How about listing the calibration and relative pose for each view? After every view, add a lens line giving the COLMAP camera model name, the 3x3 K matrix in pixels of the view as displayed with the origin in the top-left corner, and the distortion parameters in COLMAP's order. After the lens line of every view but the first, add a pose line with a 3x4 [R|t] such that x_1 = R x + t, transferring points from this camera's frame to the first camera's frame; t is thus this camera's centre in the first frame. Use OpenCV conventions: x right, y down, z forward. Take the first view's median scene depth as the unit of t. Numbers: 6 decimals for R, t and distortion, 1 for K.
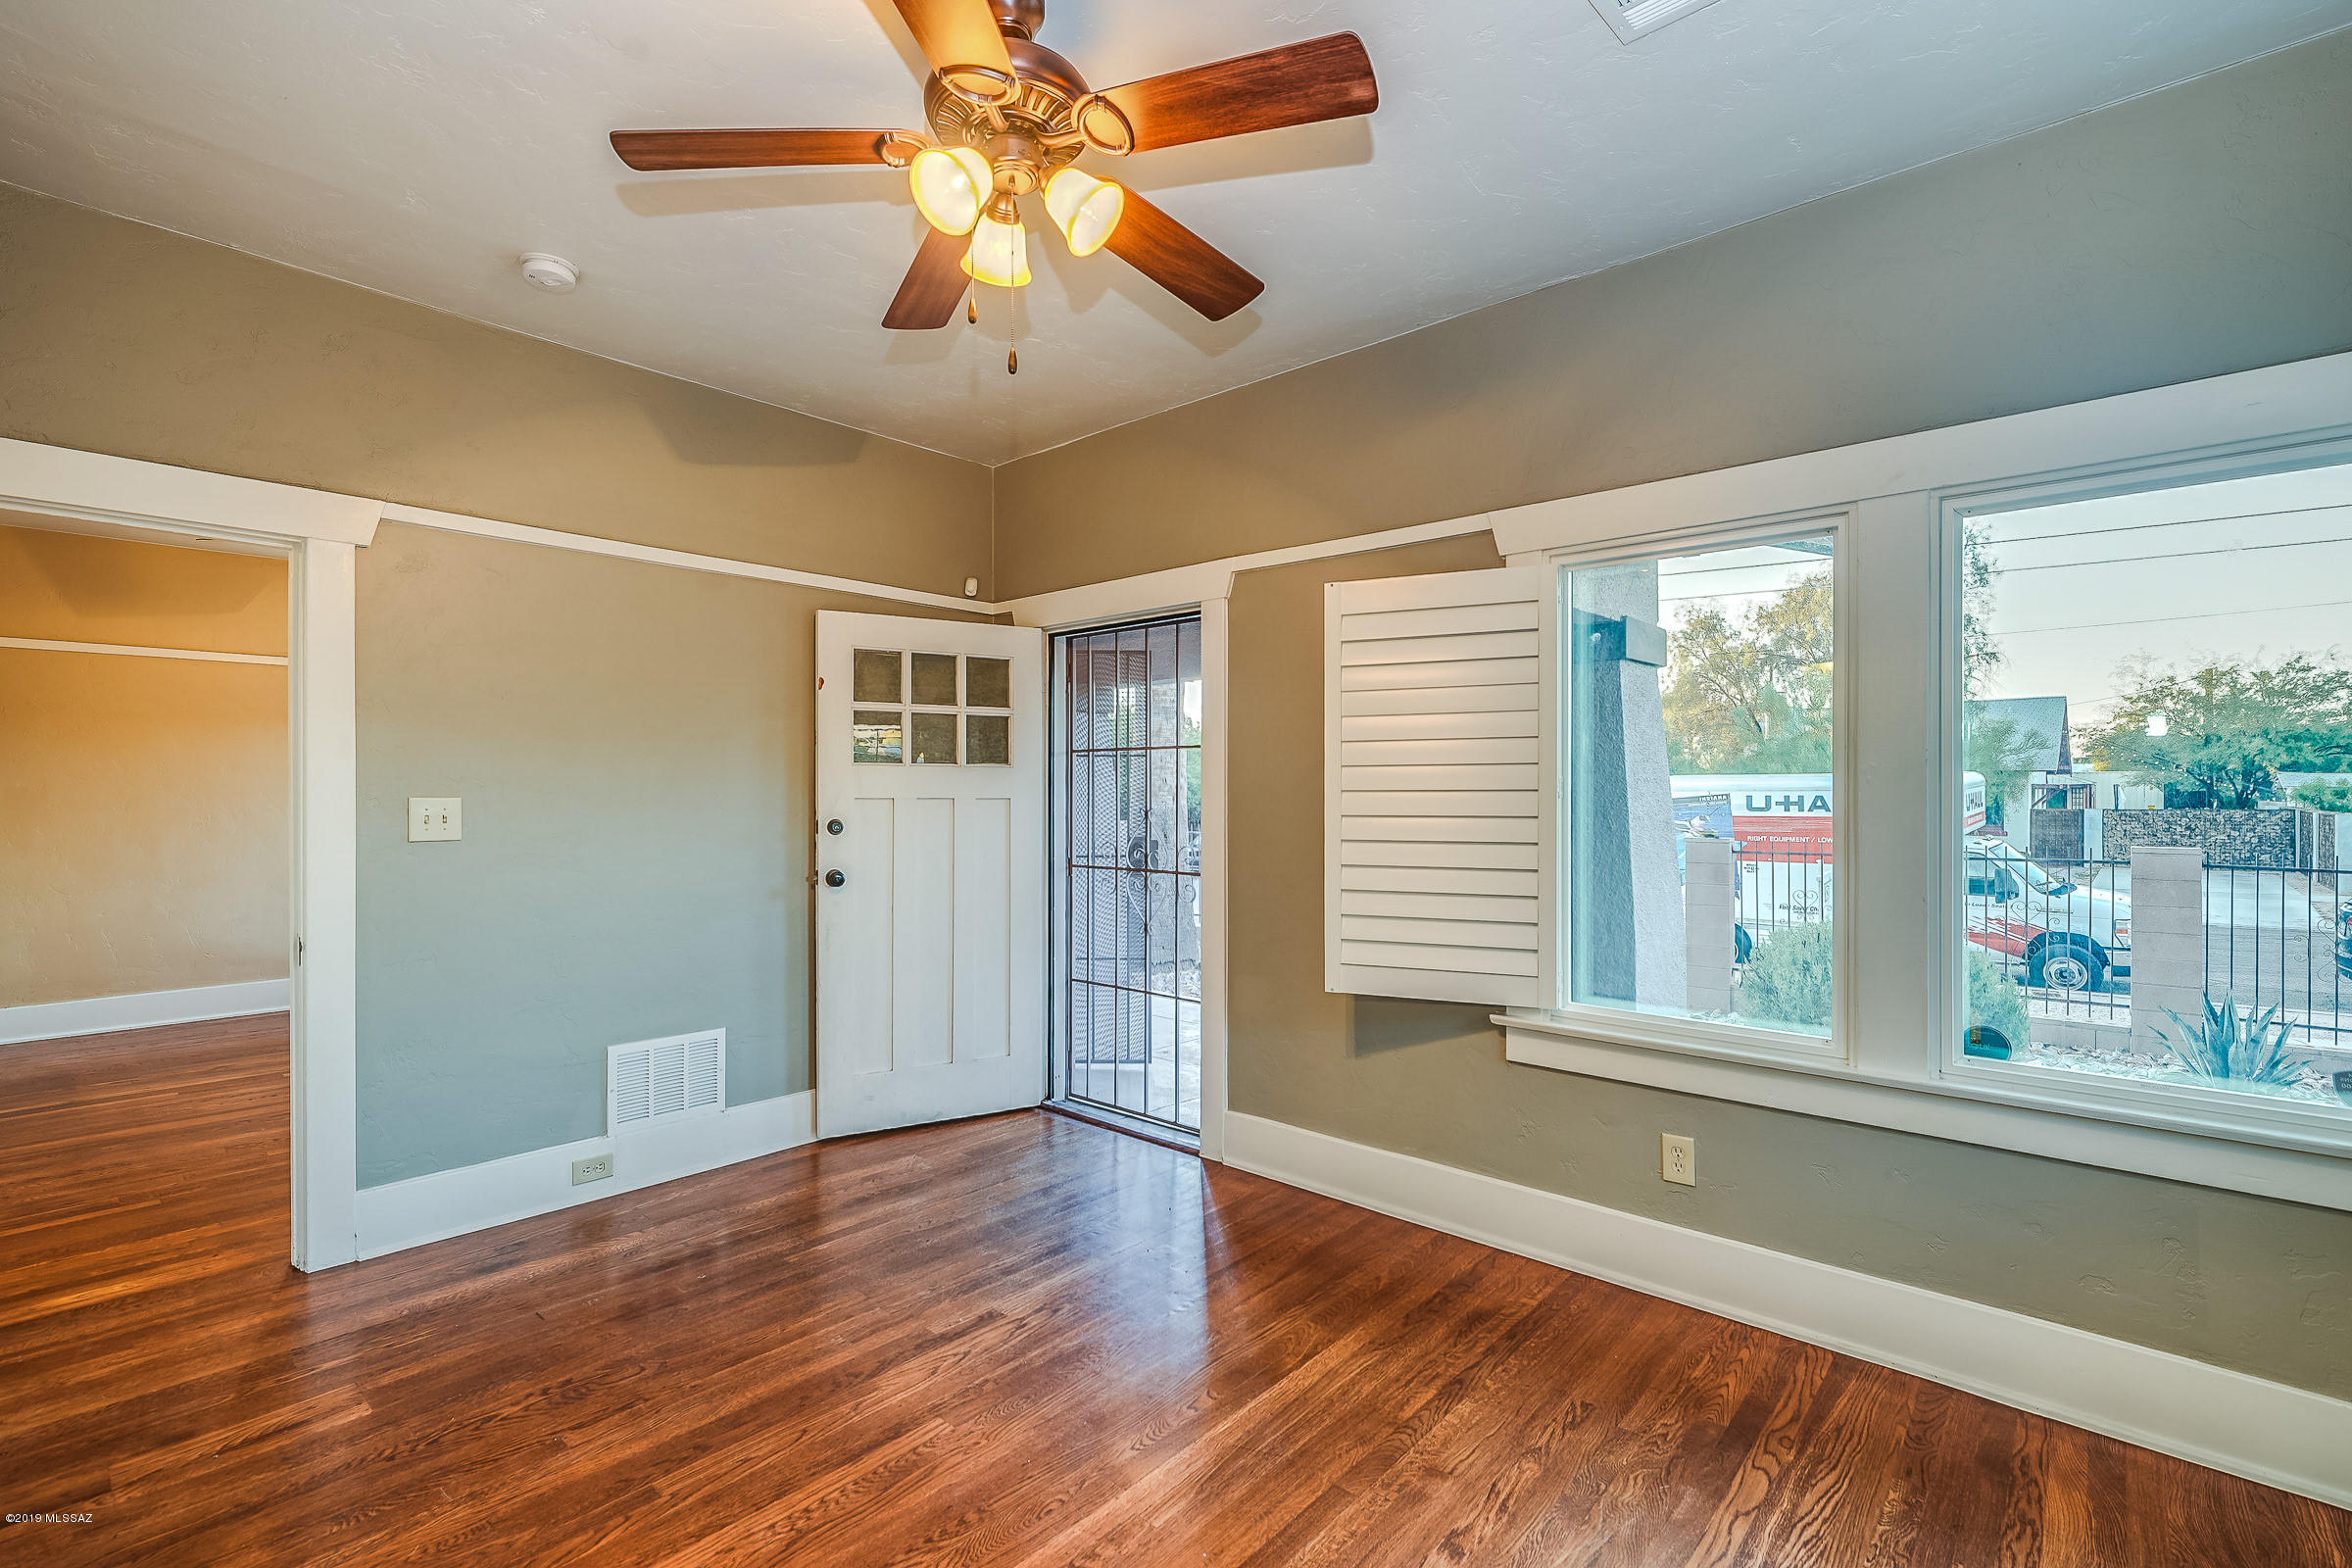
lens RADIAL K [[1025.0, 0, 1184.6], [0, 1025.0, 787.2], [0, 0, 1]] dist [-0.000135, -0.000328]
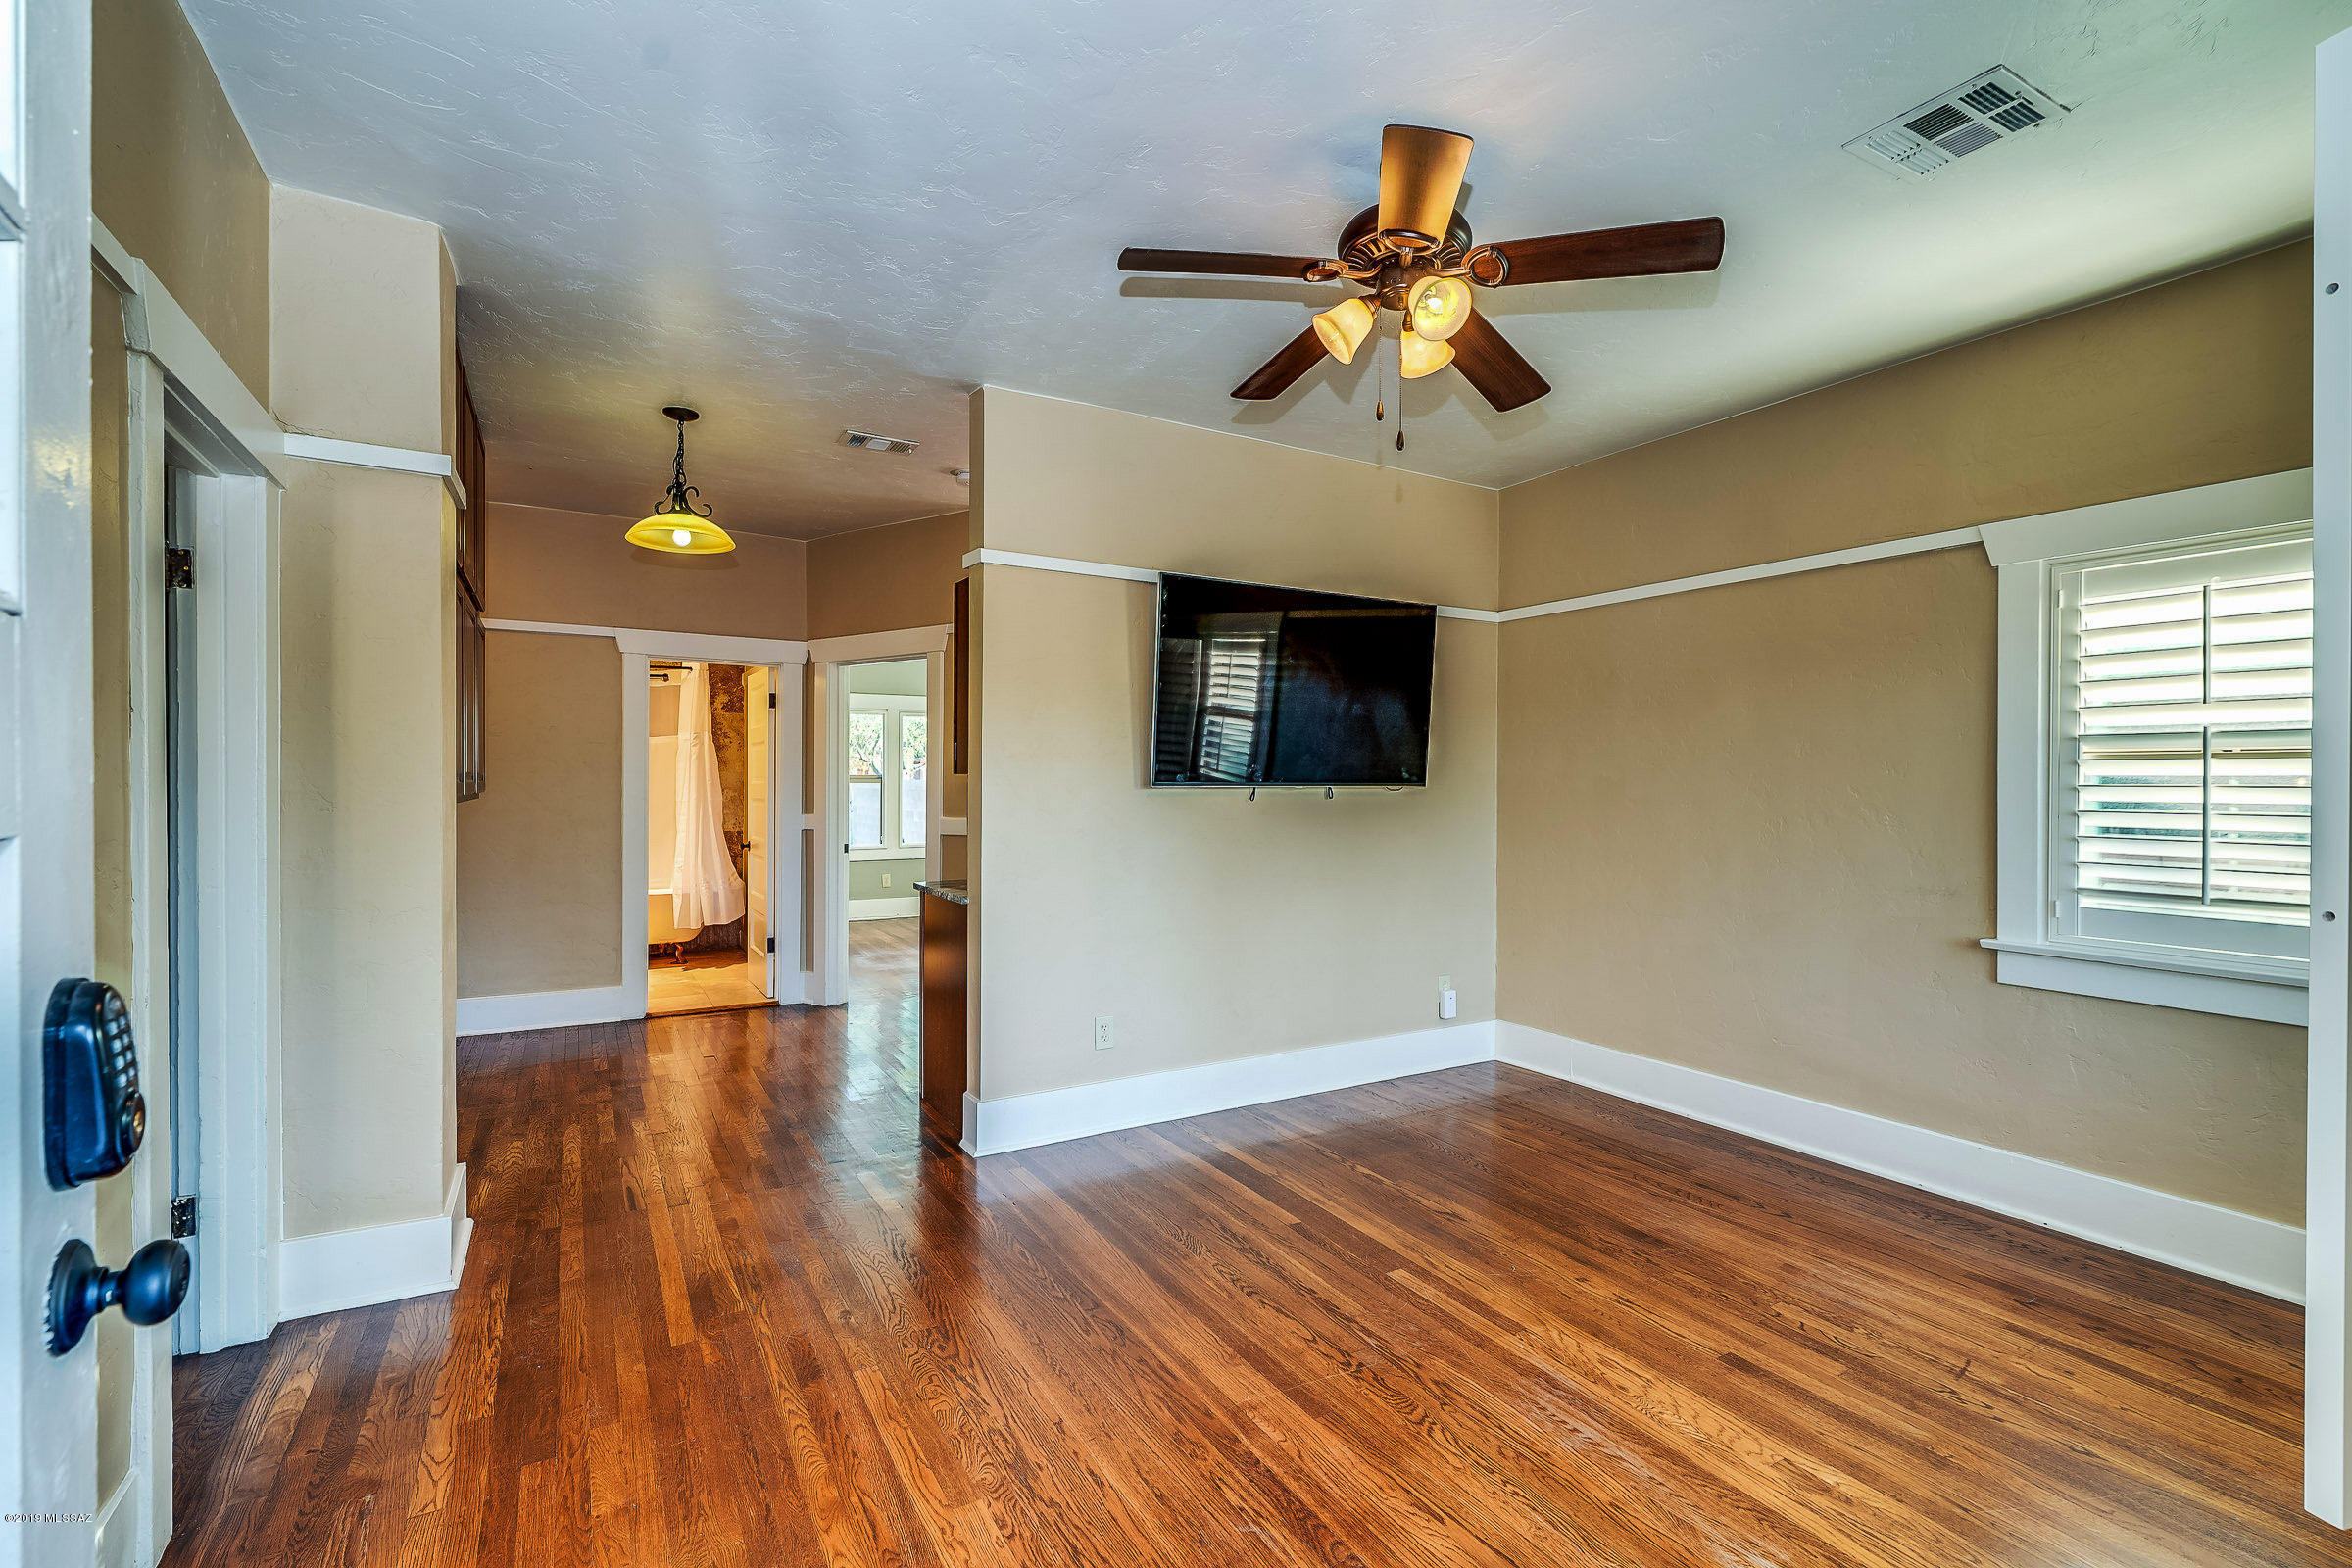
lens RADIAL K [[1025.0, 0, 1184.6], [0, 1025.0, 787.2], [0, 0, 1]] dist [-0.000135, -0.000328]
pose [[-0.312278, 0.004489, -0.949980, -0.295120], [-0.001410, 0.999986, 0.005189, -0.004416], [0.949990, 0.002960, -0.312267, 1.150805]]
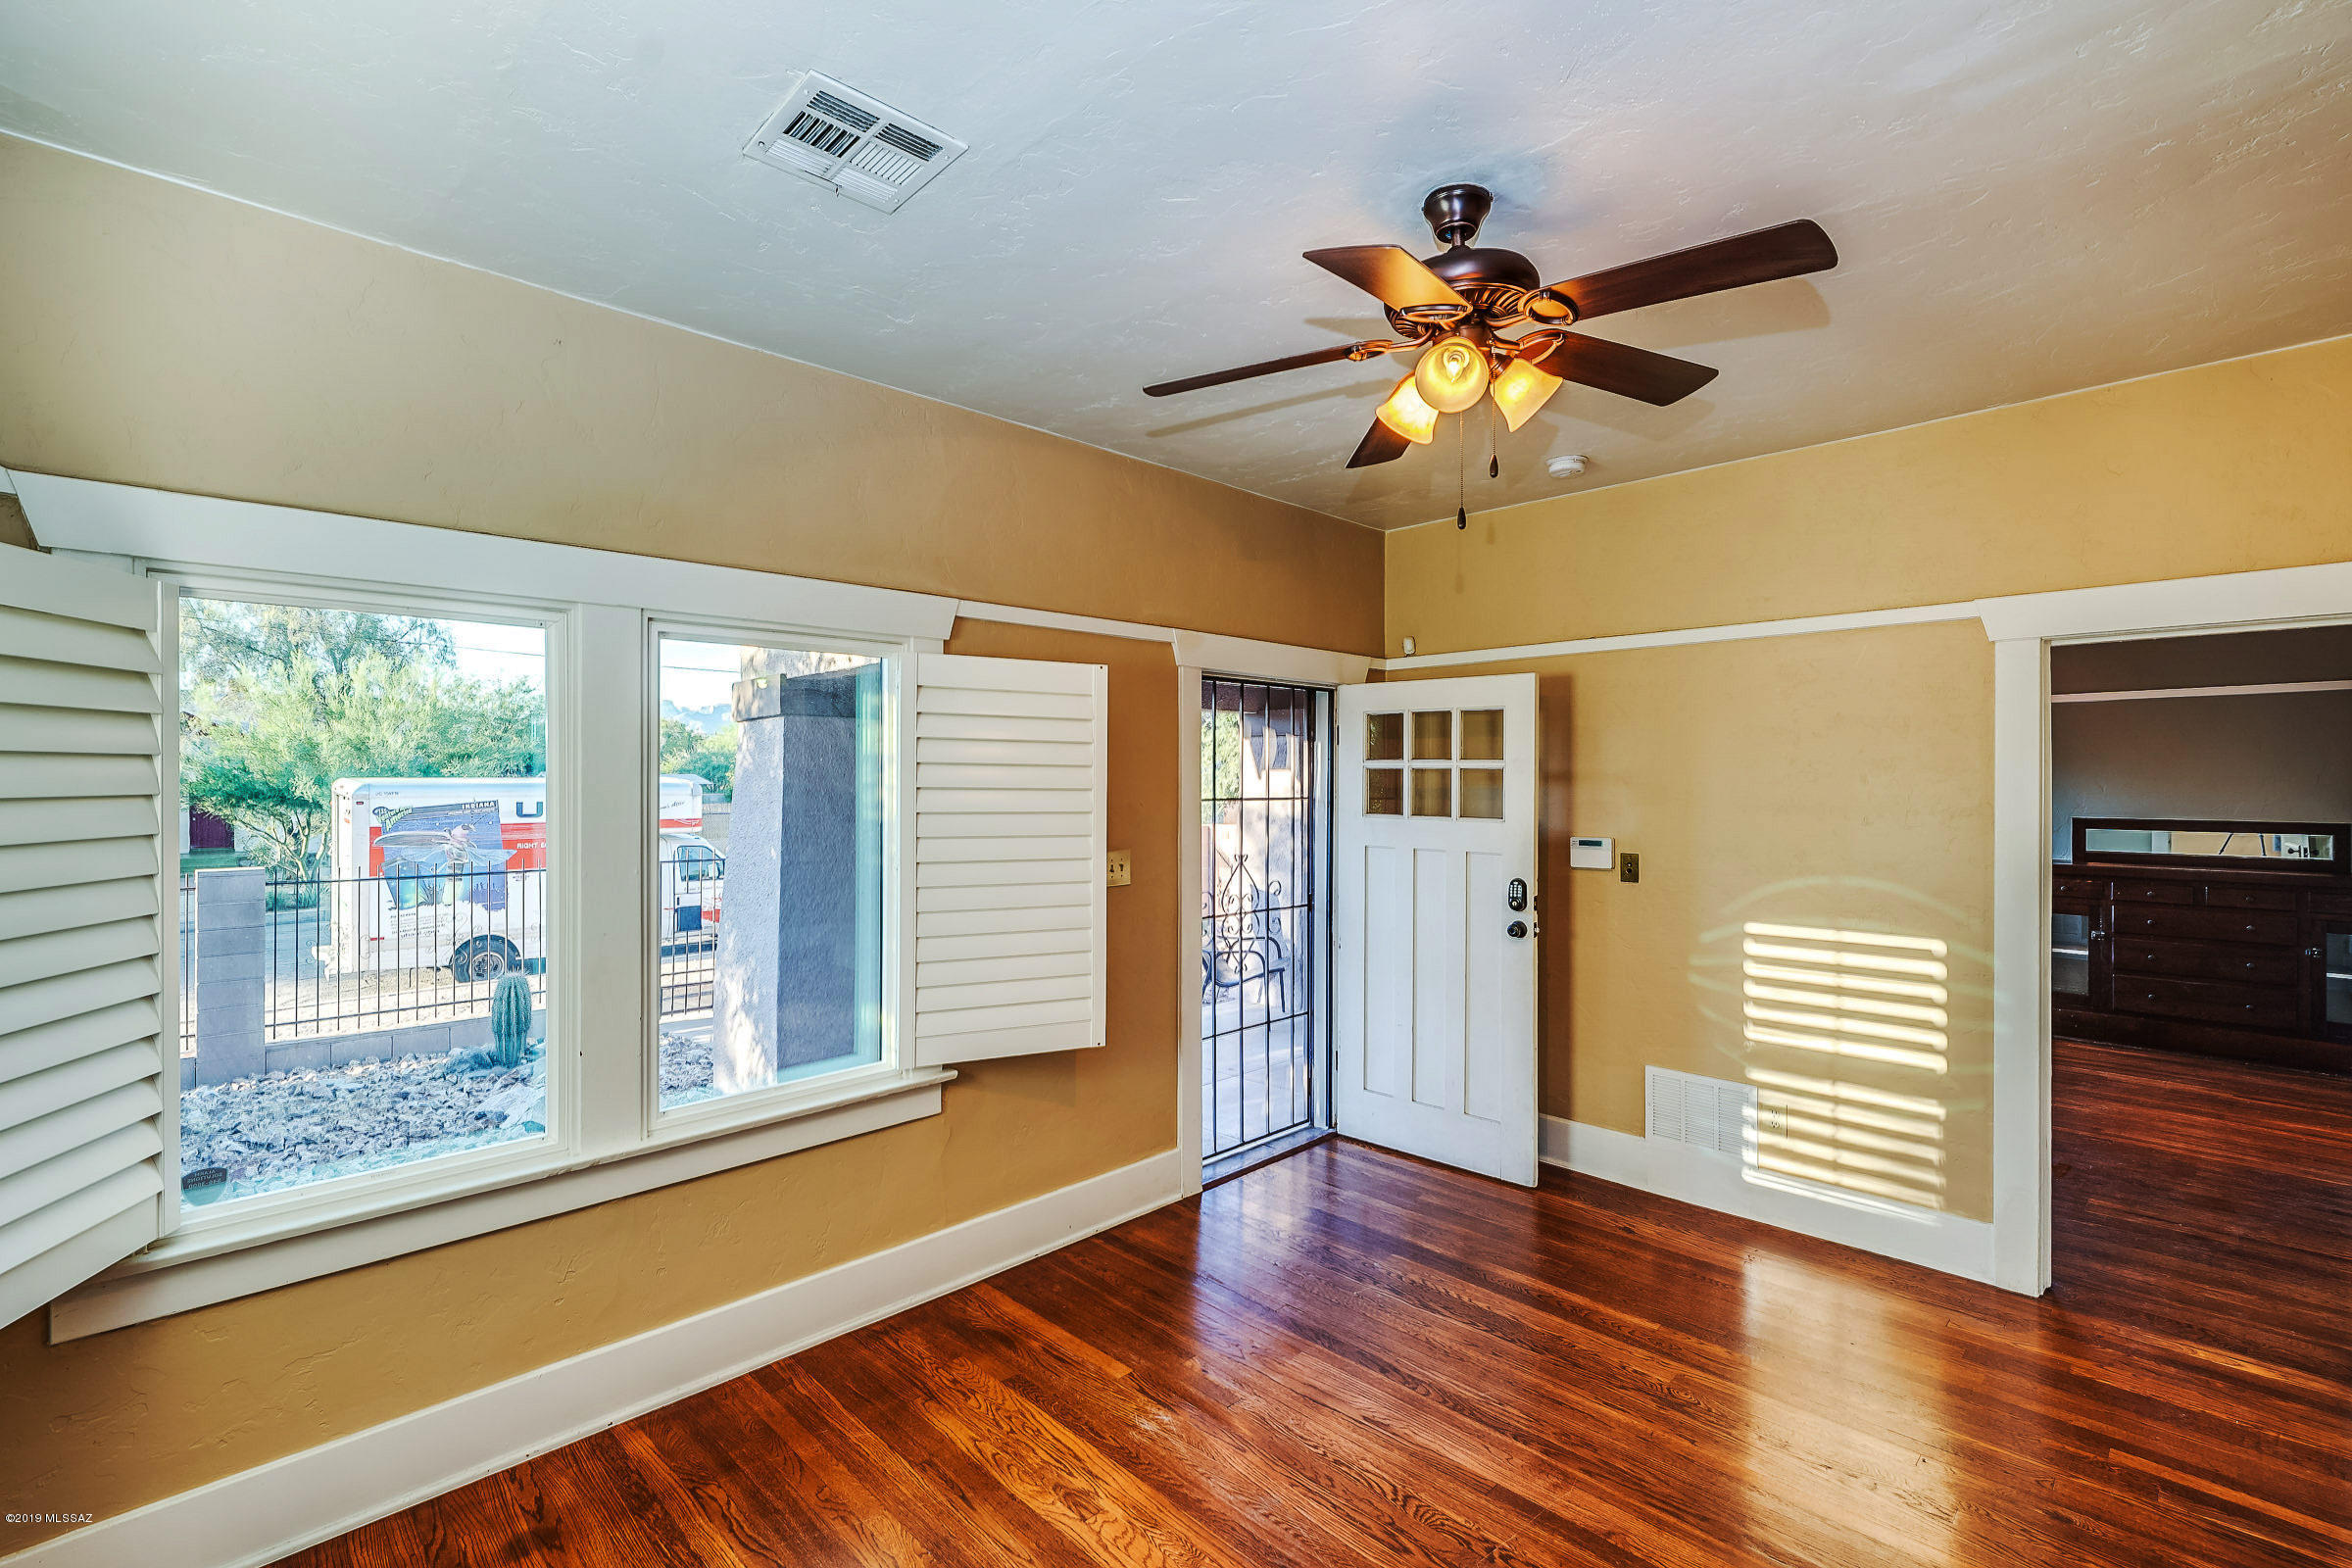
lens RADIAL K [[1045.6, 0, 1166.1], [0, 1045.6, 780.5], [0, 0, 1]] dist [-0.025894, 0.018355]
pose [[0.093580, -0.002610, 0.995608, -1.327742], [-0.004288, 0.999986, 0.003024, -0.064254], [-0.995603, -0.004552, 0.093568, 1.179449]]
